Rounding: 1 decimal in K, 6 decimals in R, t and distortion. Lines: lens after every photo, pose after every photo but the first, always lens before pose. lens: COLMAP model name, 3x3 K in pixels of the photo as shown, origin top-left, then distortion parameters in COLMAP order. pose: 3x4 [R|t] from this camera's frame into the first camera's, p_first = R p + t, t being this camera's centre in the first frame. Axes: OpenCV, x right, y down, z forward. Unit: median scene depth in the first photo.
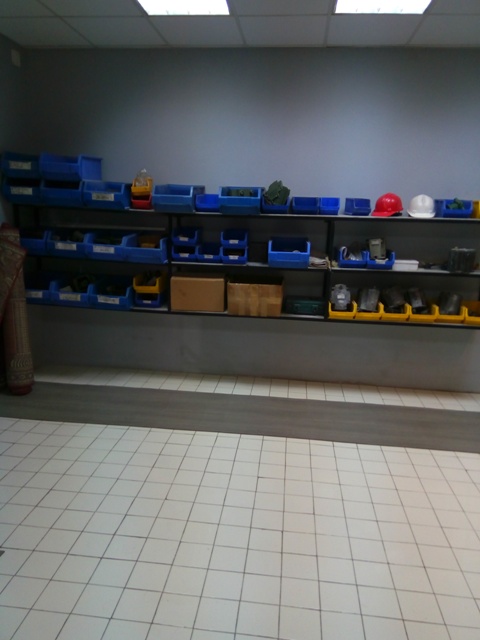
lens RADIAL K [[487.9, 0, 243.1], [0, 487.9, 322.1], [0, 0, 1]] dist [0.069759, -0.109668]
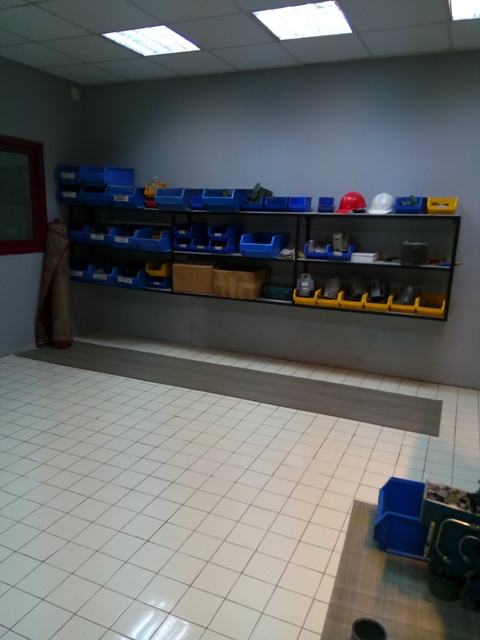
lens RADIAL K [[487.9, 0, 263.7], [0, 487.9, 328.7], [0, 0, 1]] dist [0.069759, -0.109668]
pose [[0.954148, 0.063535, -0.292513, 0.448539], [-0.066109, 0.997812, 0.001089, 0.056064], [0.291943, 0.018298, 0.956261, -0.106815]]
